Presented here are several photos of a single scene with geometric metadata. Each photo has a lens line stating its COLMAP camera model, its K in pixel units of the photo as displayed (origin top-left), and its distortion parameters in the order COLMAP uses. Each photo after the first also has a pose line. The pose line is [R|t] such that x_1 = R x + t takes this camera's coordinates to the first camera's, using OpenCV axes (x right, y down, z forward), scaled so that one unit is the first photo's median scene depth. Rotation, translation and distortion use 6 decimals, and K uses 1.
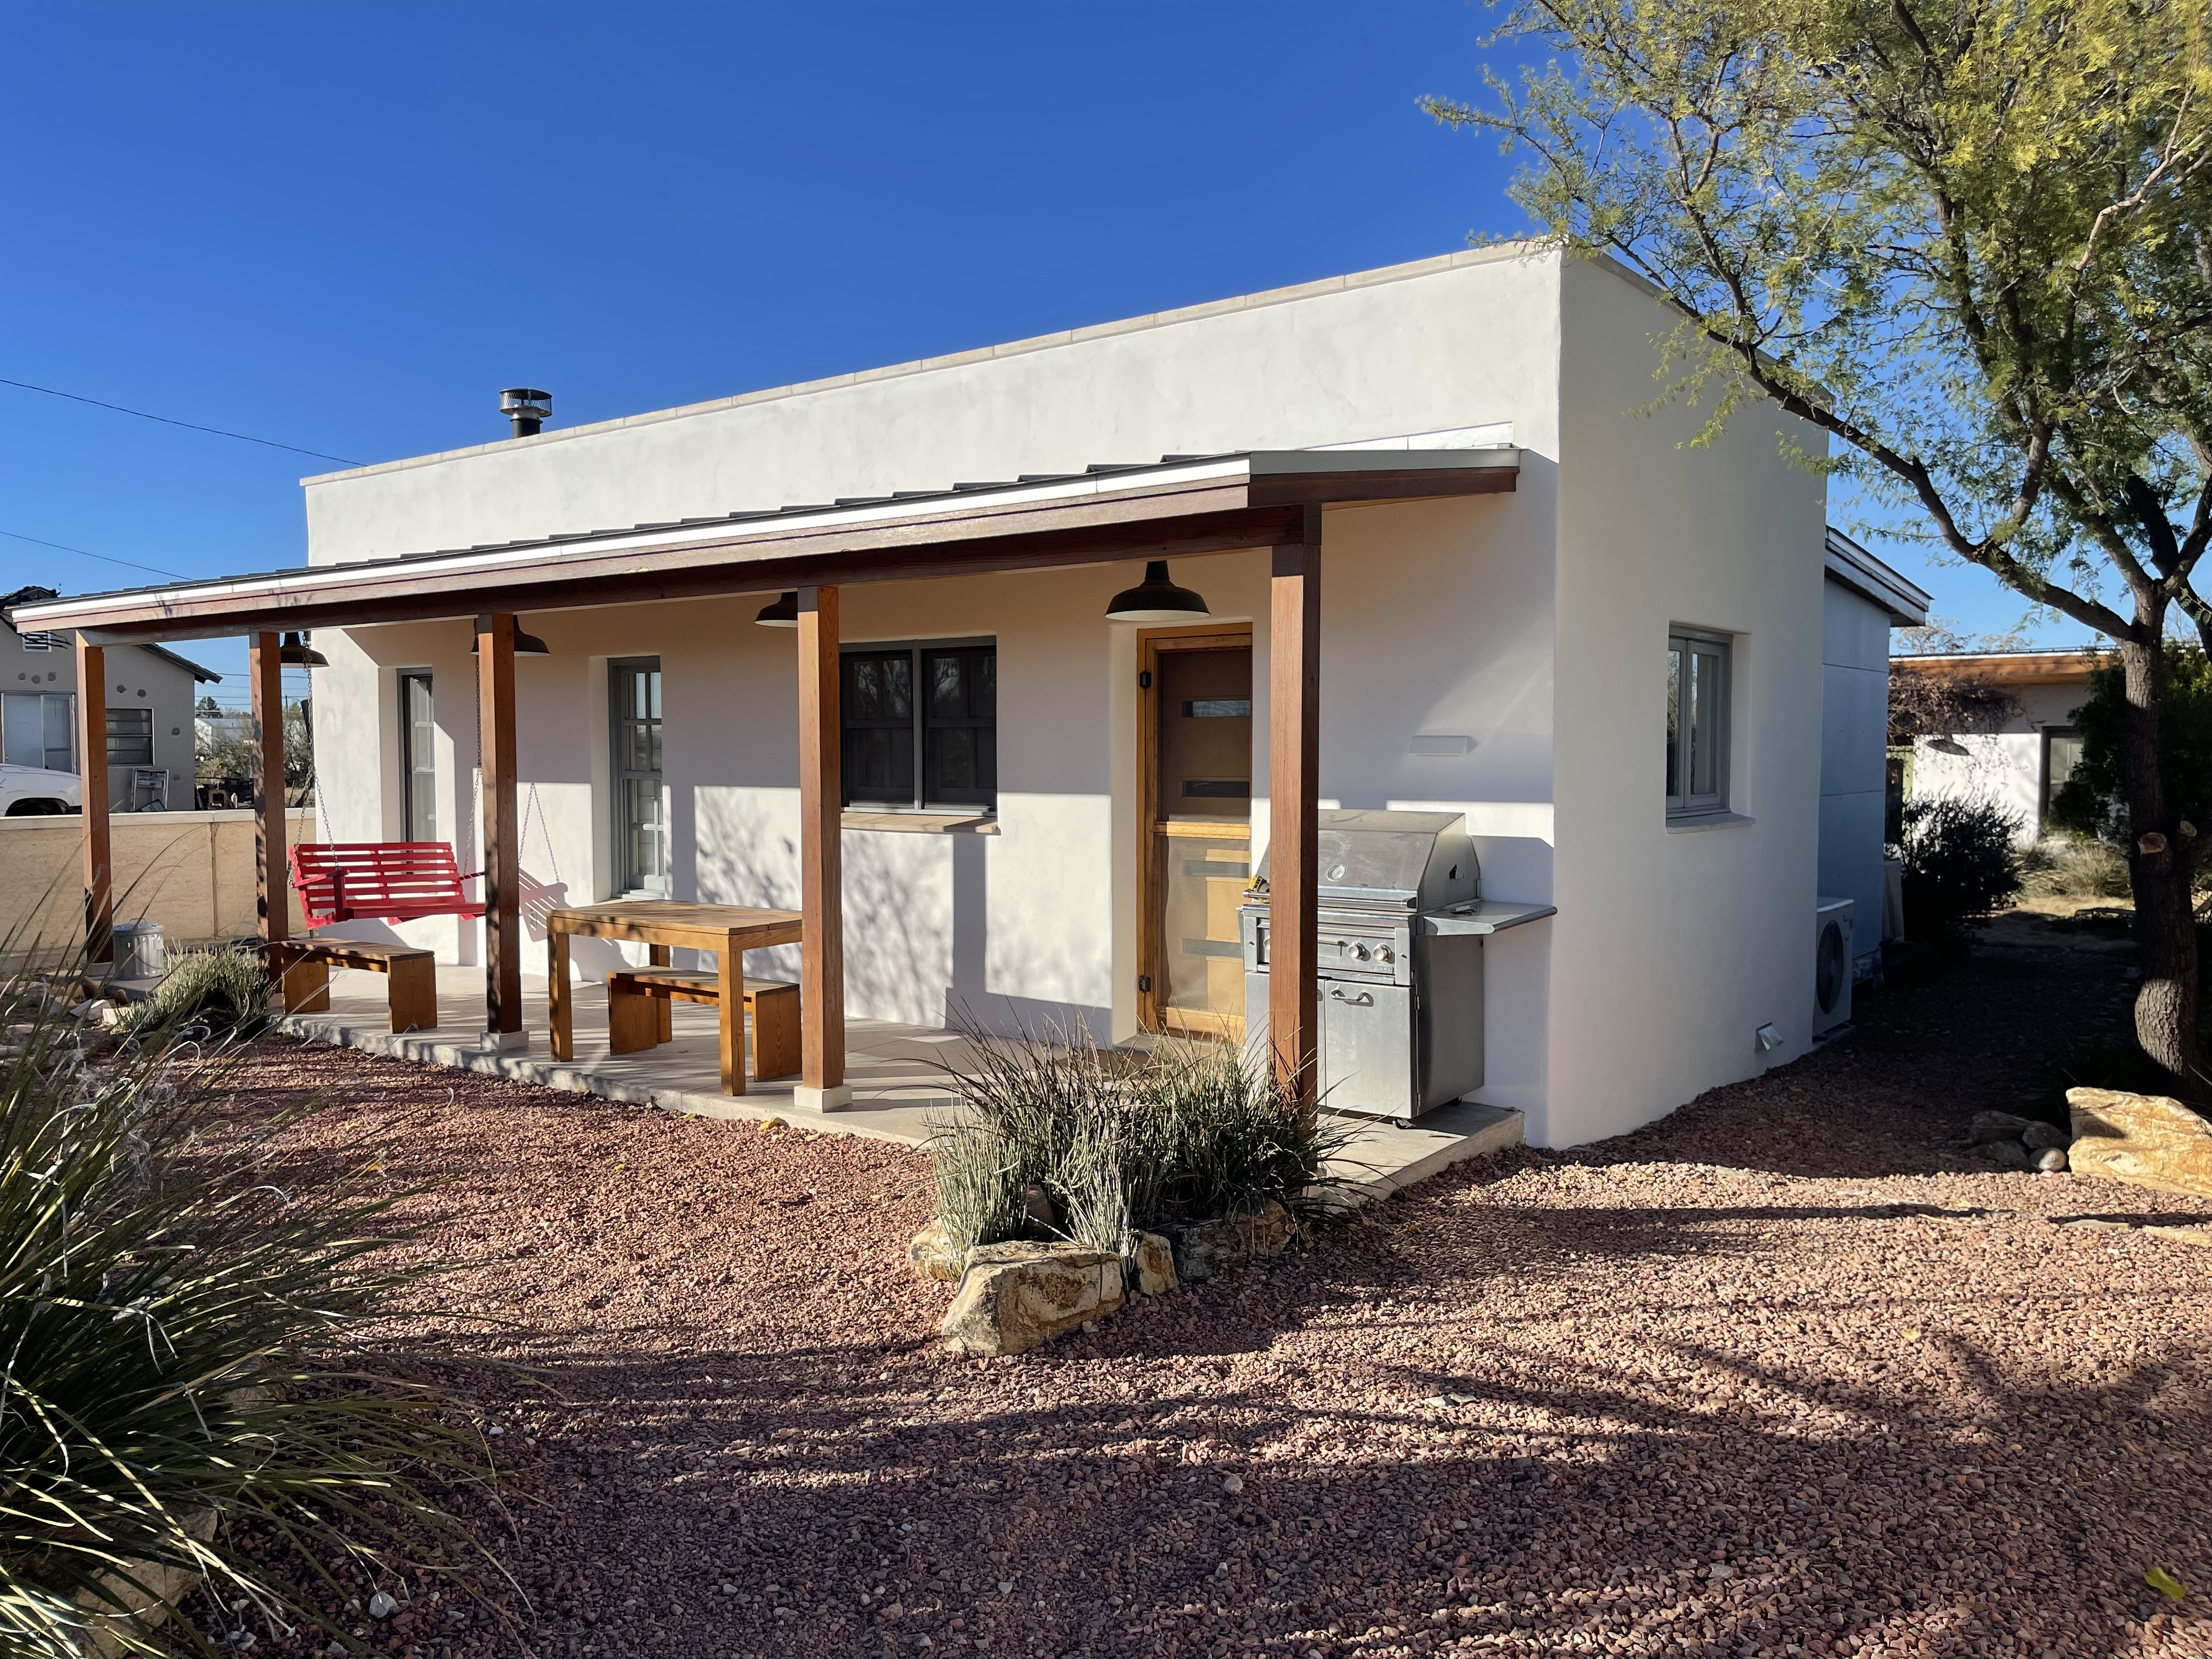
lens RADIAL K [[1673.2, 0, 1106.0], [0, 1673.2, 829.5], [0, 0, 1]] dist [0.107228, -0.135283]
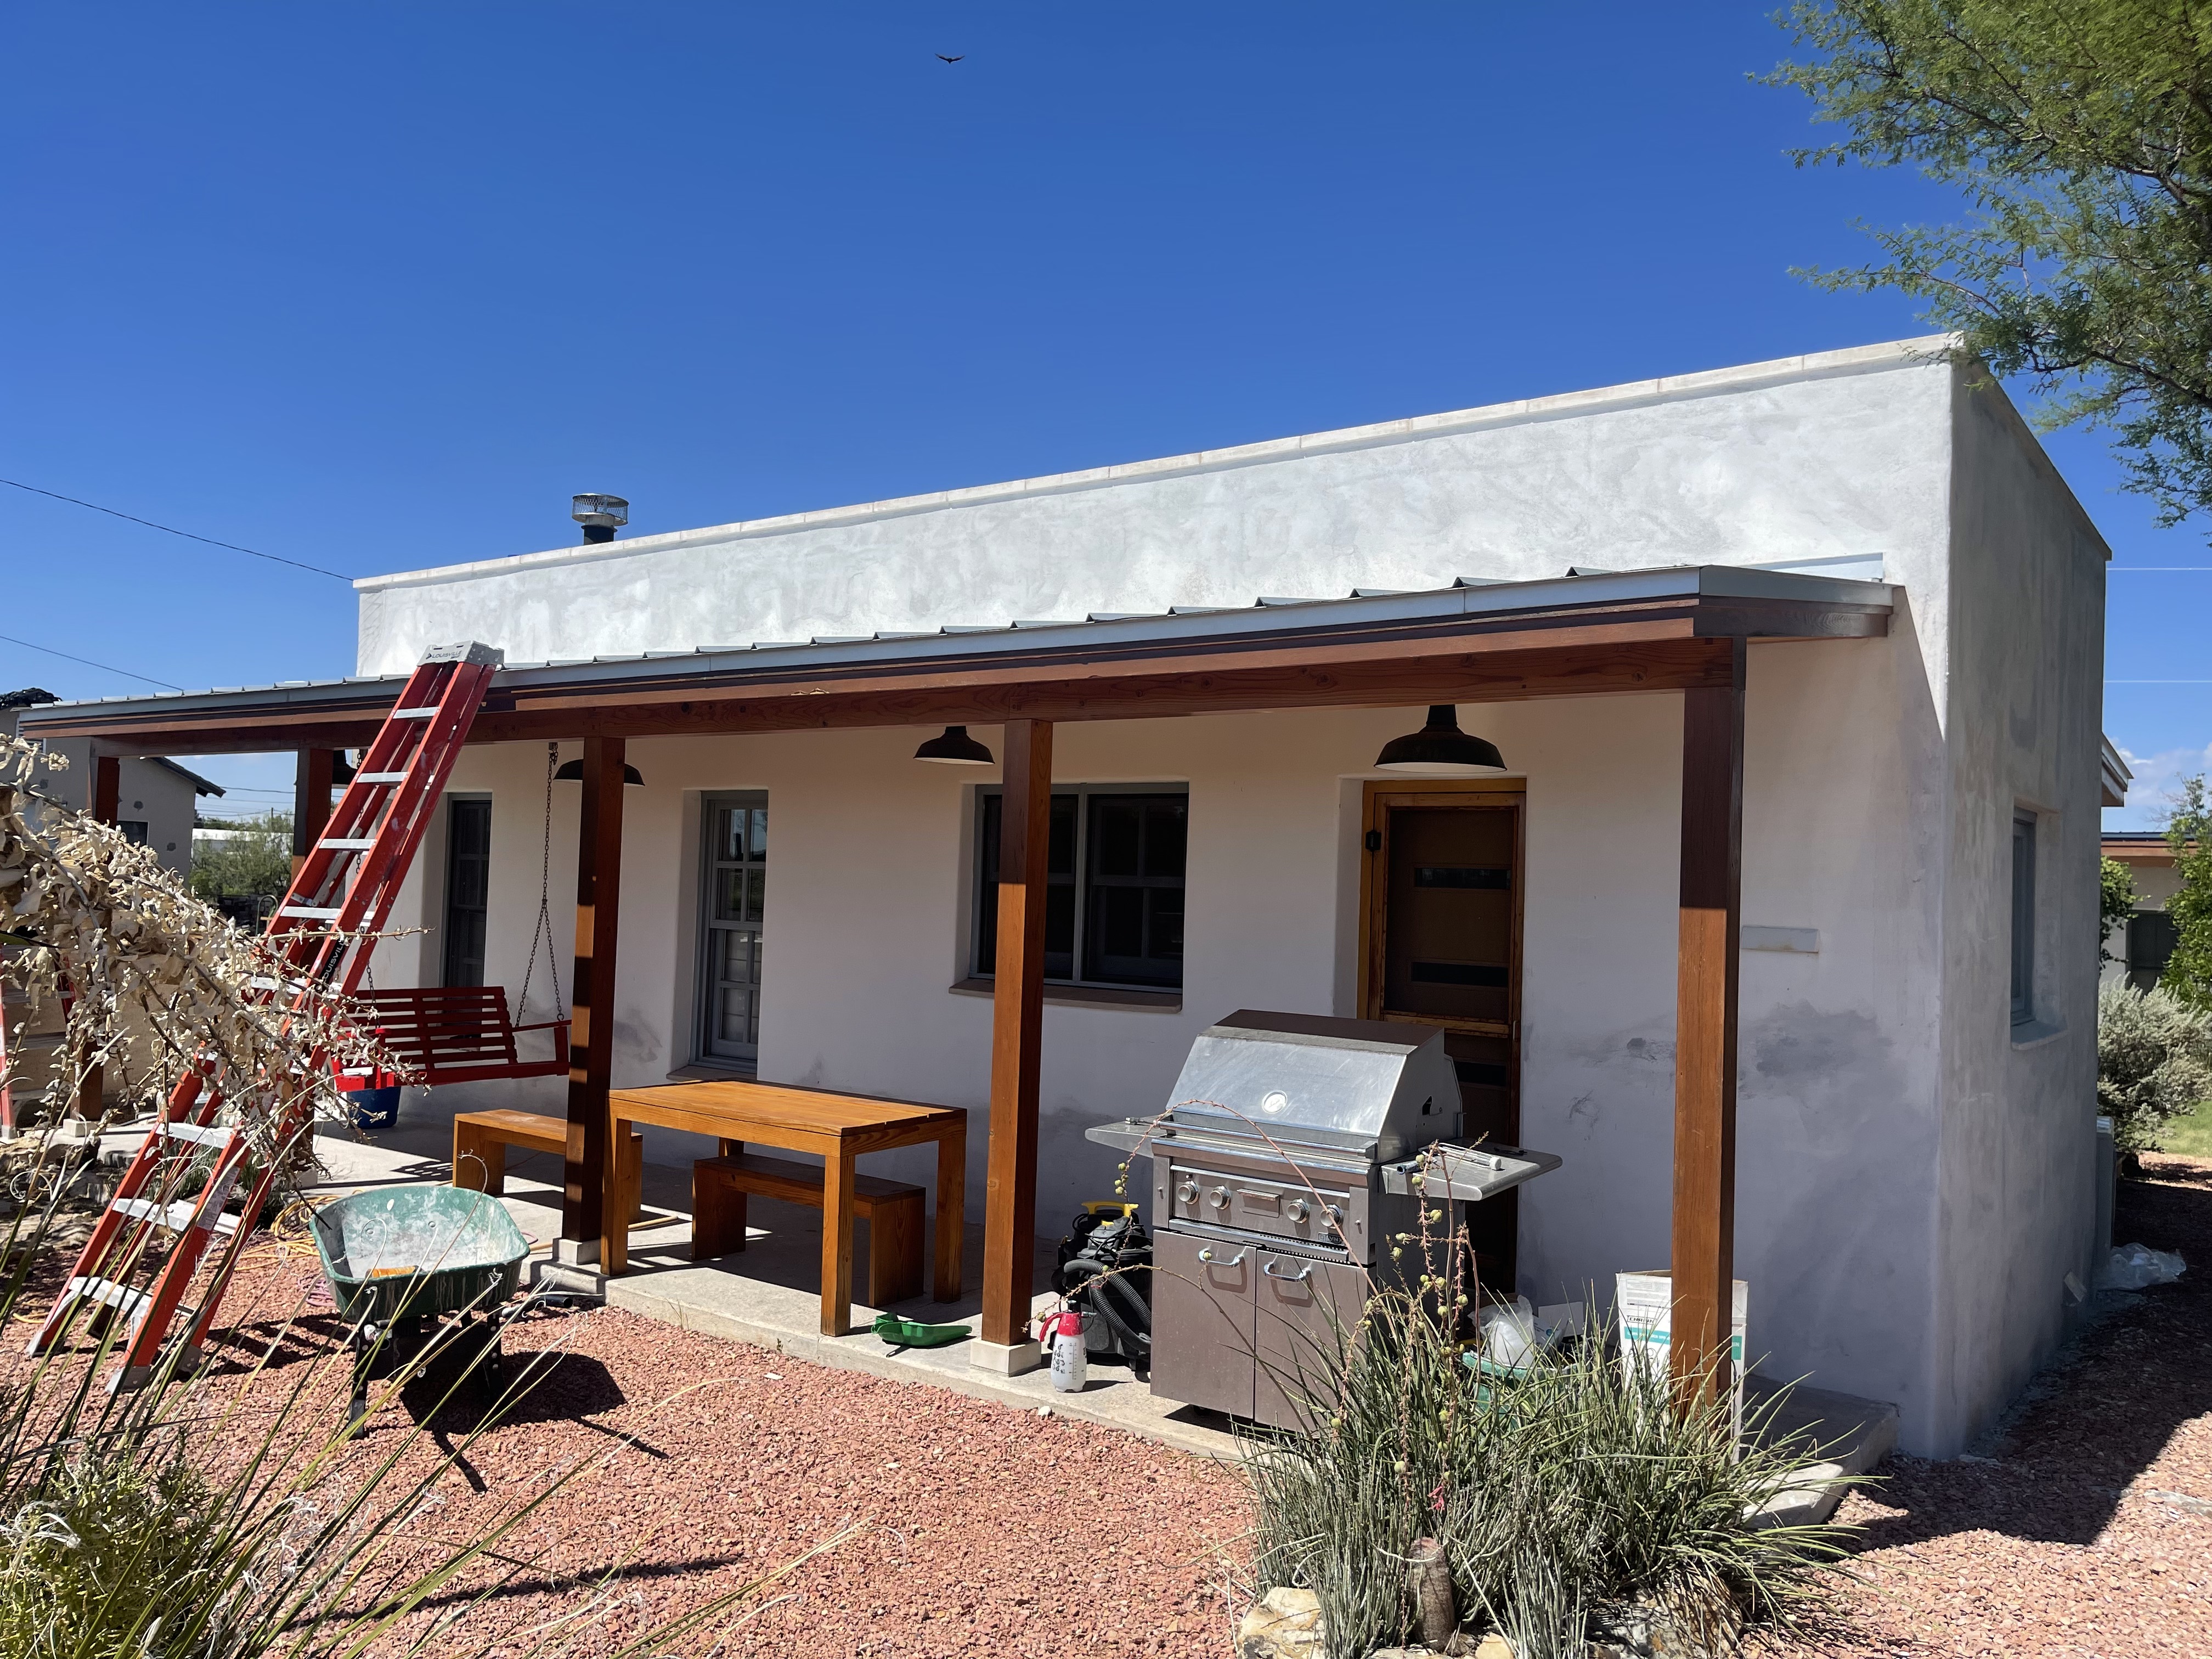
lens RADIAL K [[1673.2, 0, 1106.0], [0, 1673.2, 829.5], [0, 0, 1]] dist [0.107228, -0.135283]
pose [[0.999341, 0.033697, 0.013457, -0.117643], [-0.032515, 0.996262, -0.080027, -0.022271], [-0.016104, 0.079537, 0.996702, 0.151540]]
